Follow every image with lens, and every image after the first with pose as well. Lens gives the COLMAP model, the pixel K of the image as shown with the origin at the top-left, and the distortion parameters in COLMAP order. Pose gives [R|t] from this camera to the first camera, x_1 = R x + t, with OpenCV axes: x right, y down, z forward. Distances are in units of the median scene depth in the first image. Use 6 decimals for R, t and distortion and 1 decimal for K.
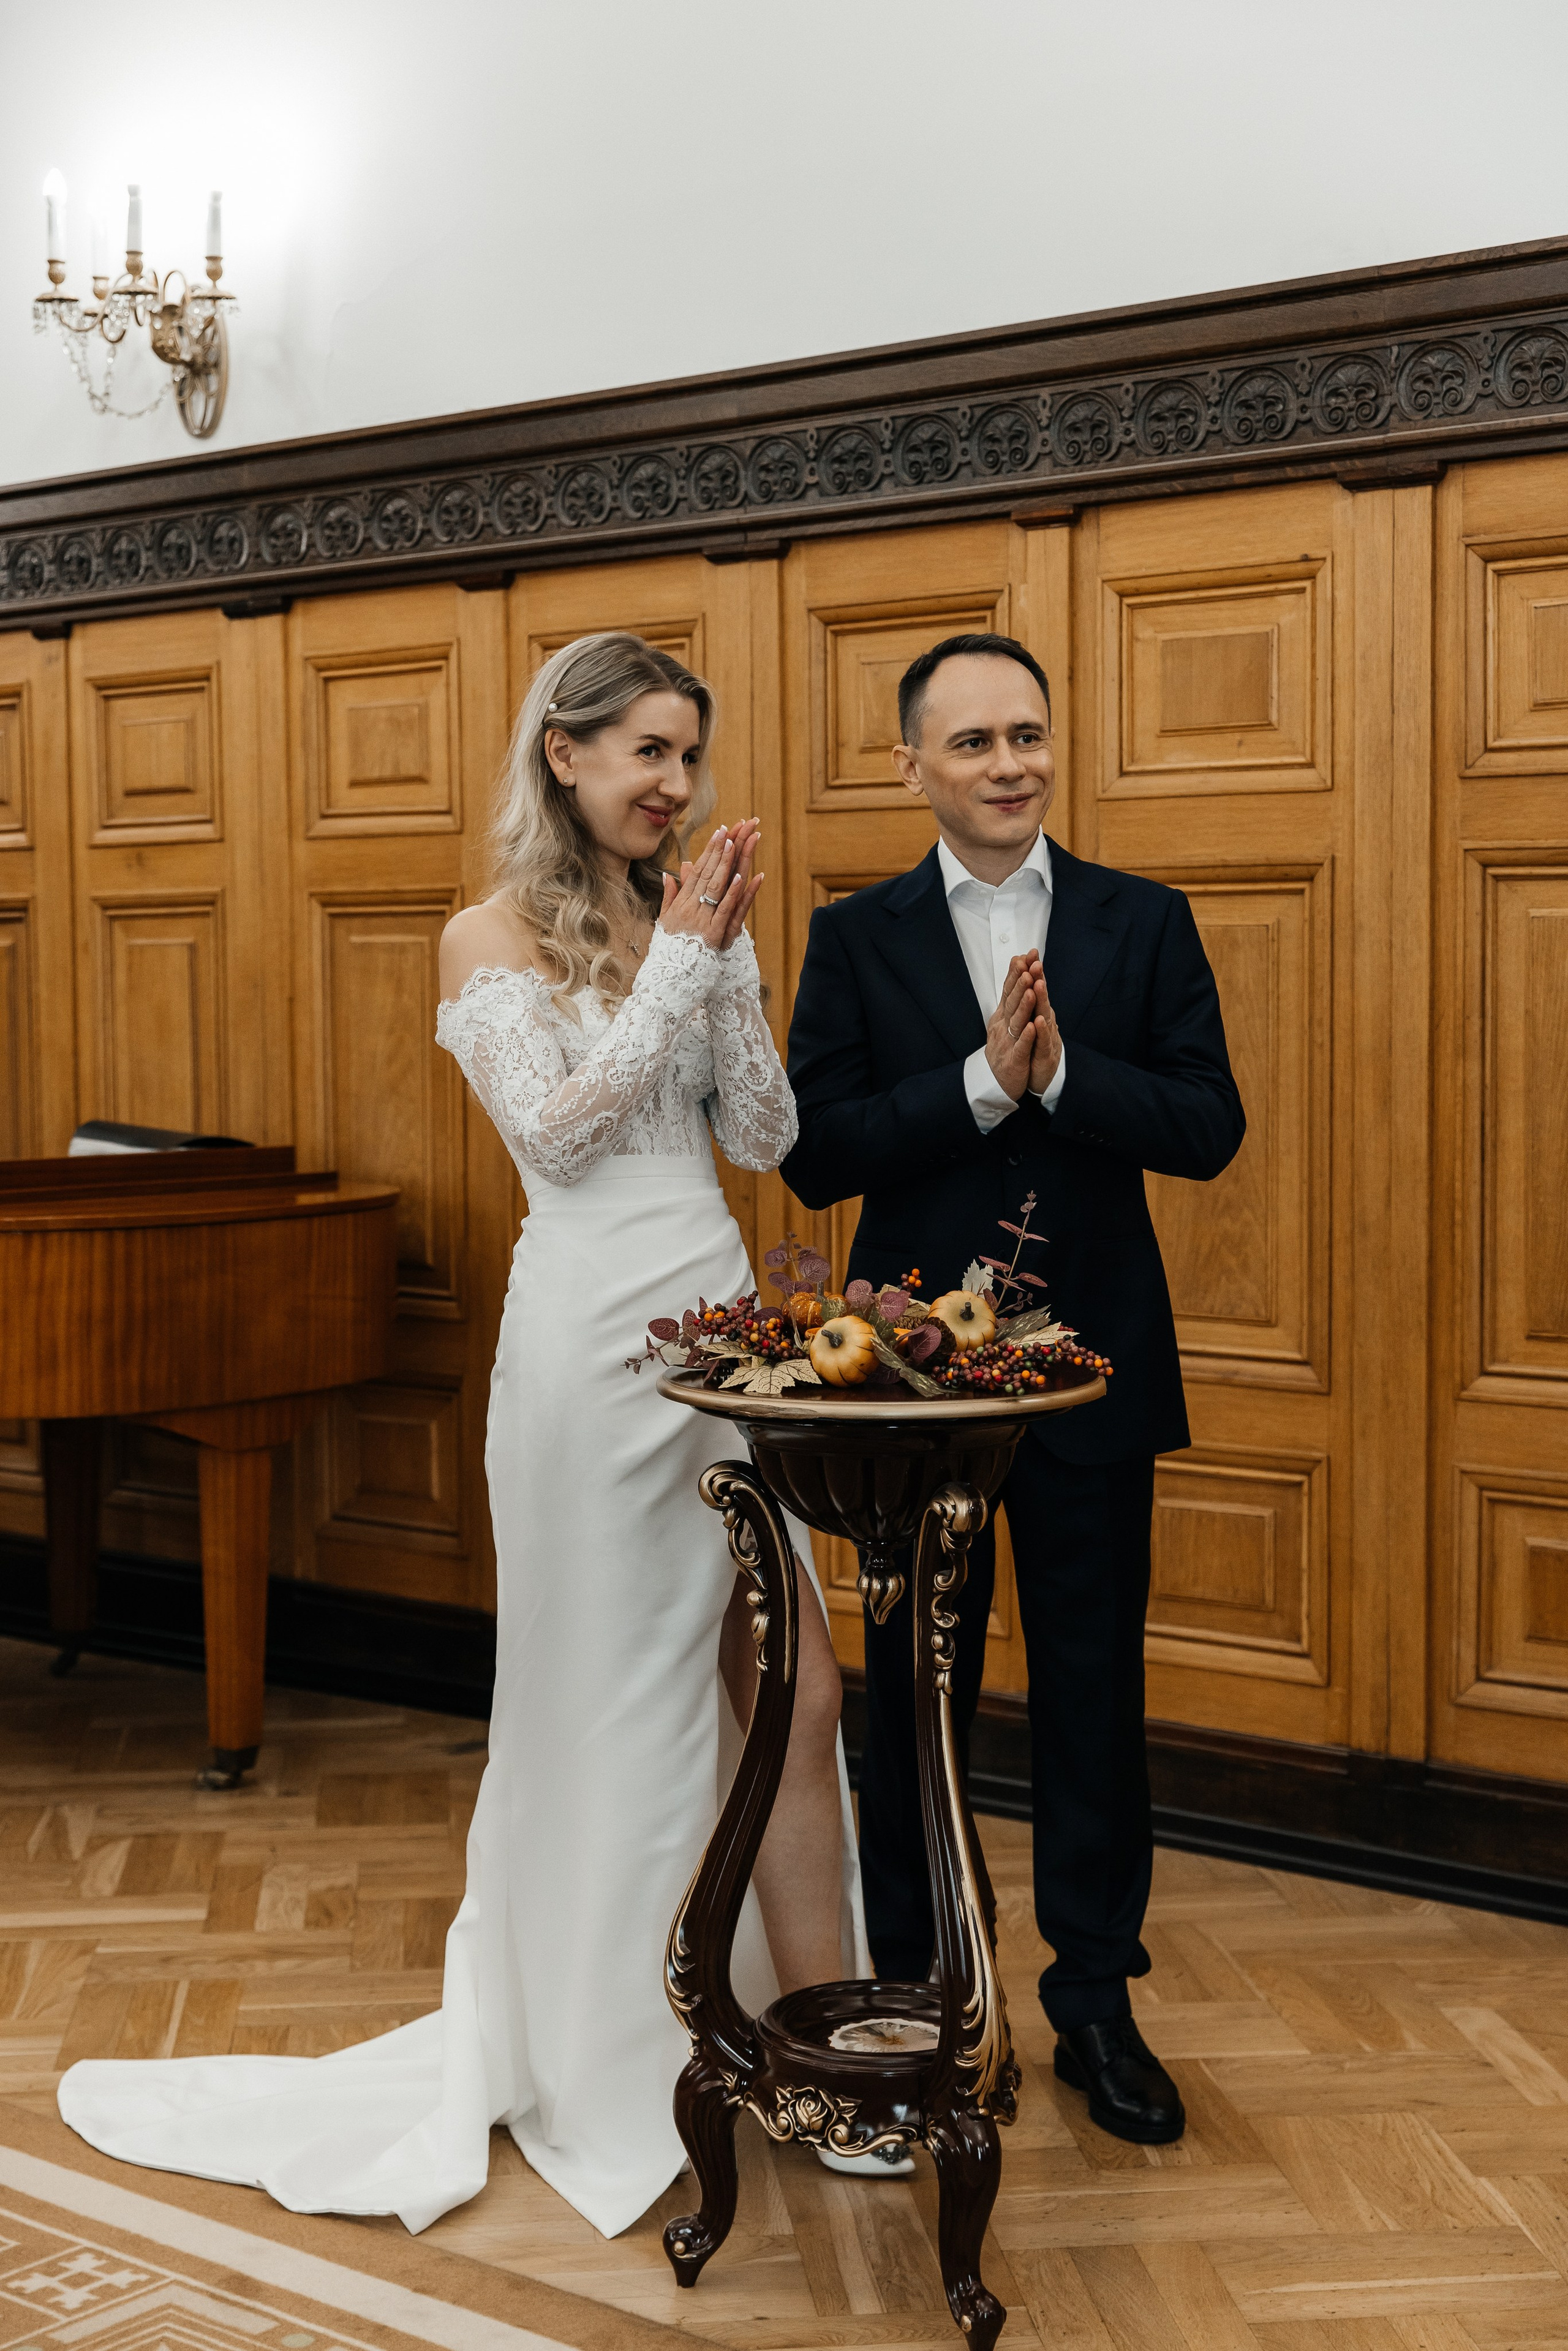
lens RADIAL K [[3245.4, 0, 794.4], [0, 3245.4, 1204.1], [0, 0, 1]] dist [-0.001938, 0.036335]
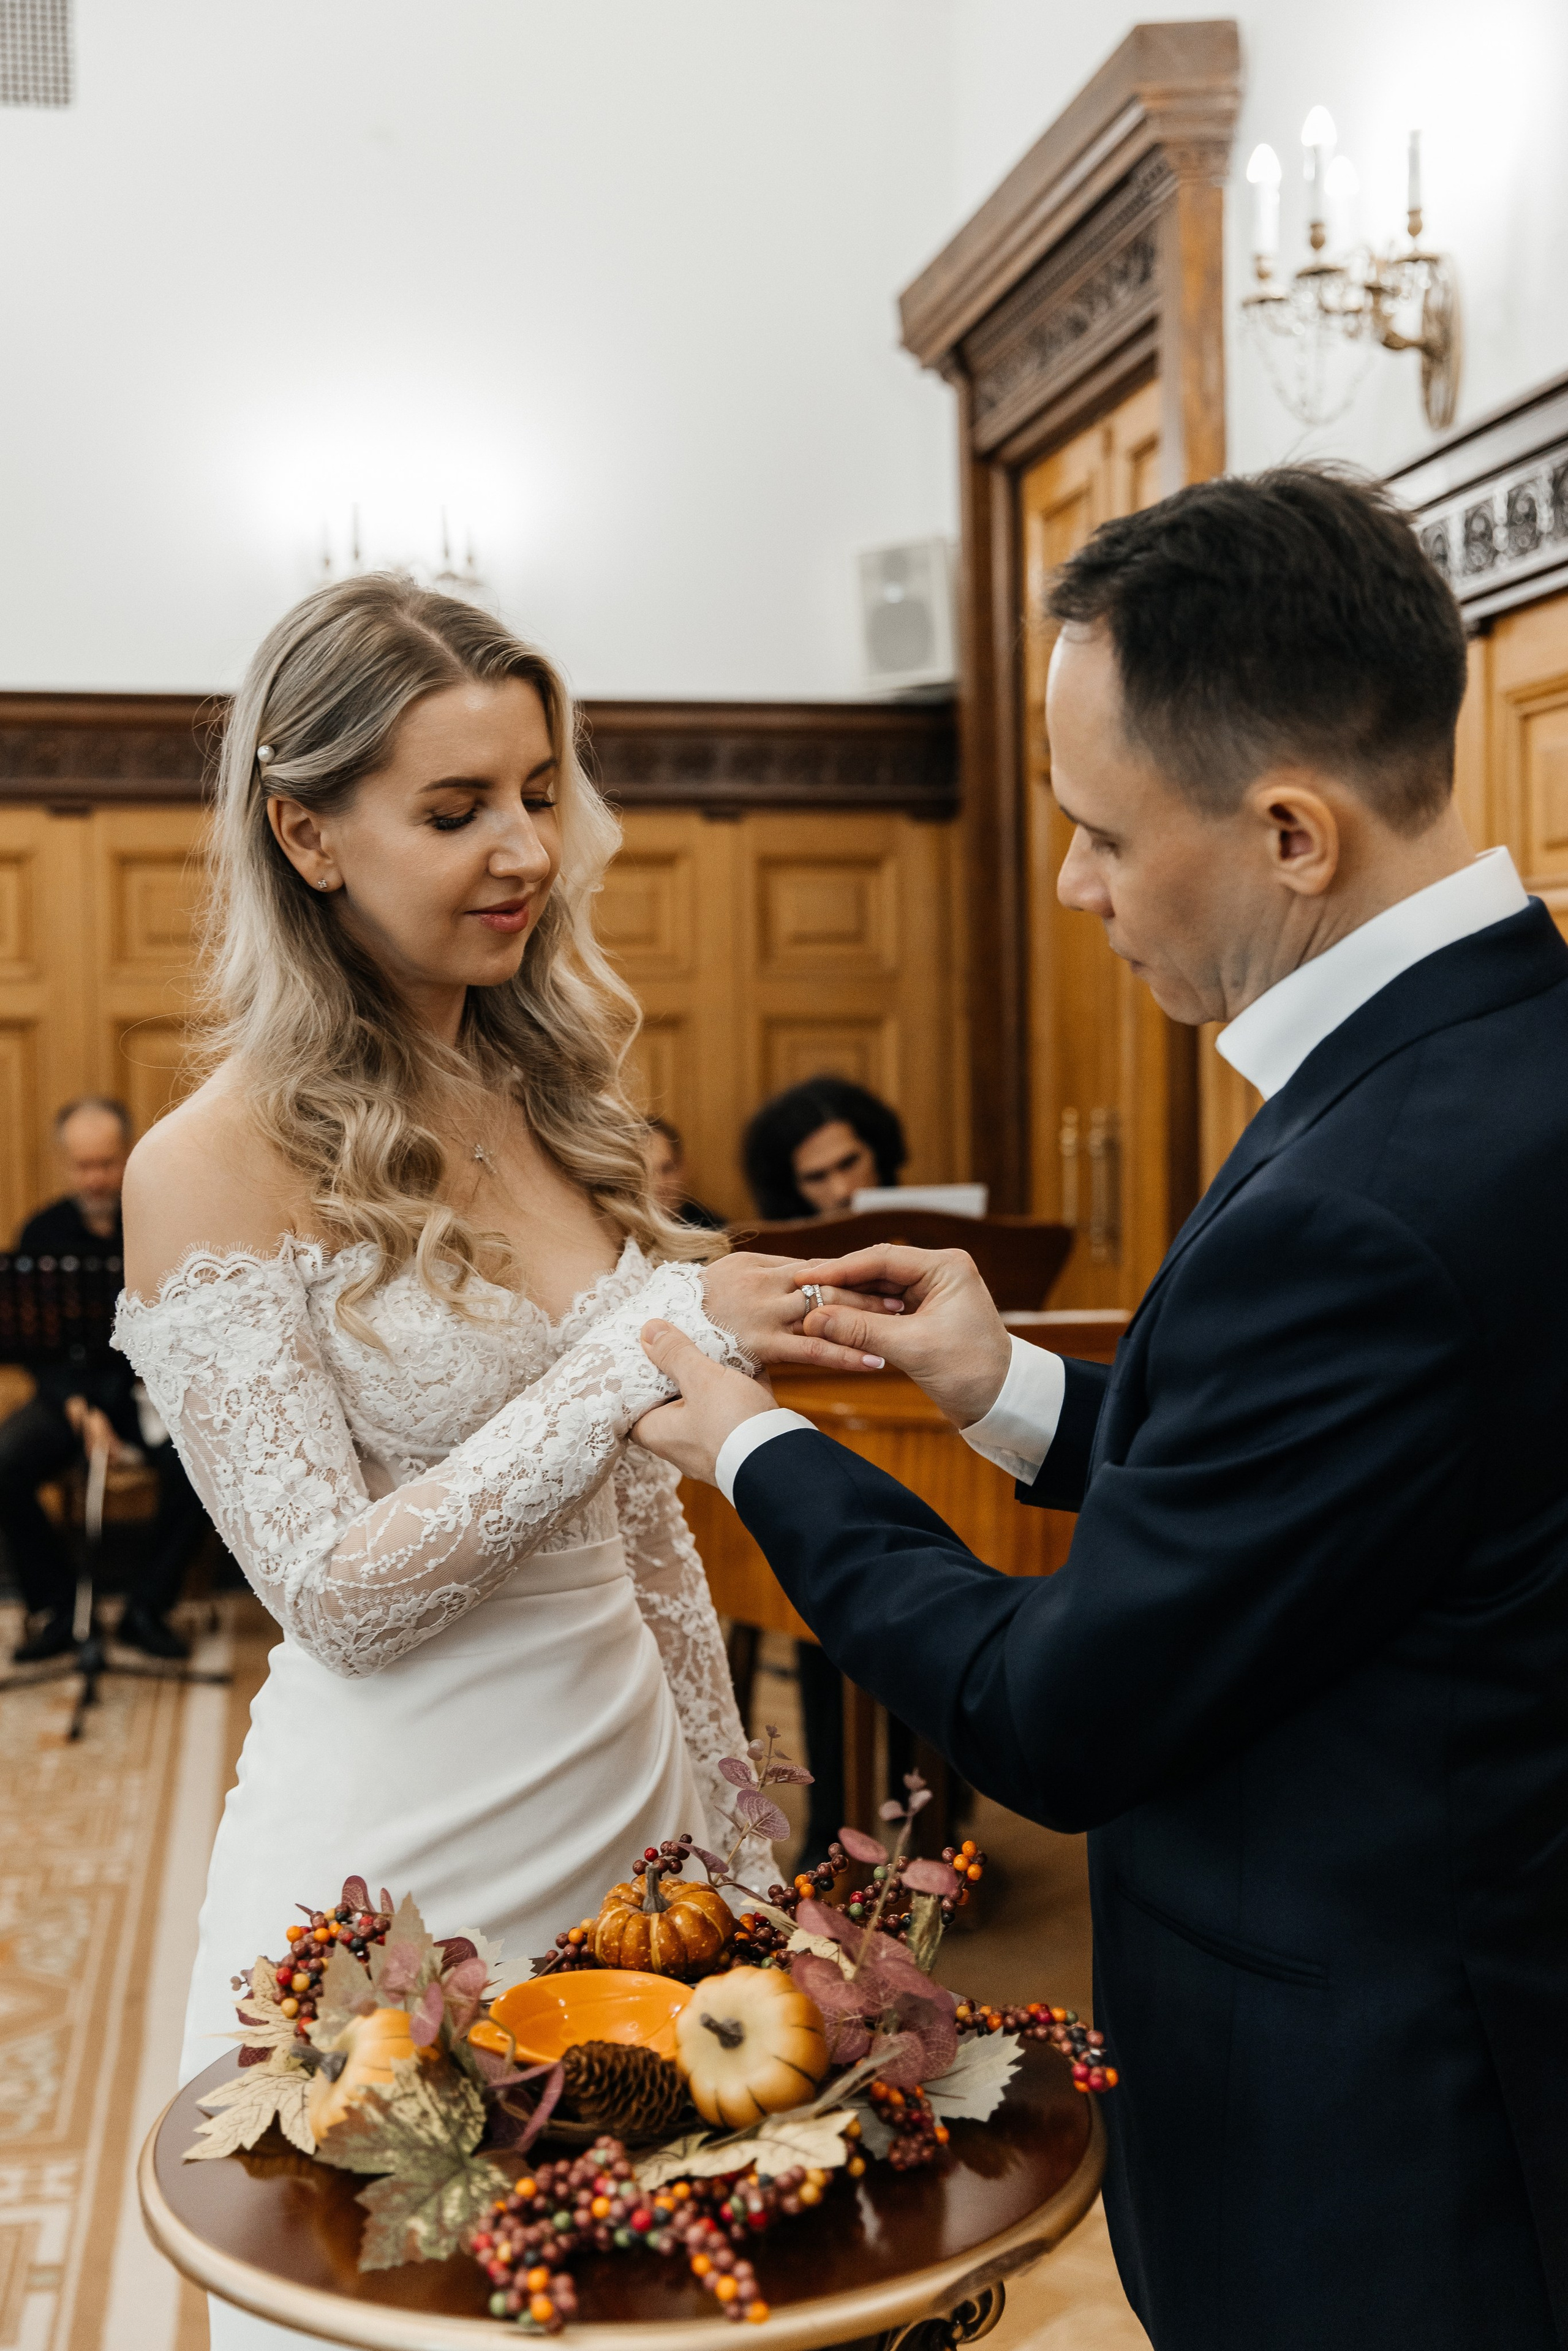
lens RADIAL K [[2725.5, 0, 784.0], [0, 2725.5, 1175.5], [0, 0, 1]] dist [0.008295, -0.003516]
pose [[0.747075, 0.025090, -0.664266, 0.206300], [-0.031803, 0.999492, 0.001984, -0.059096], [0.663978, 0.019644, 0.747494, 0.492694]]
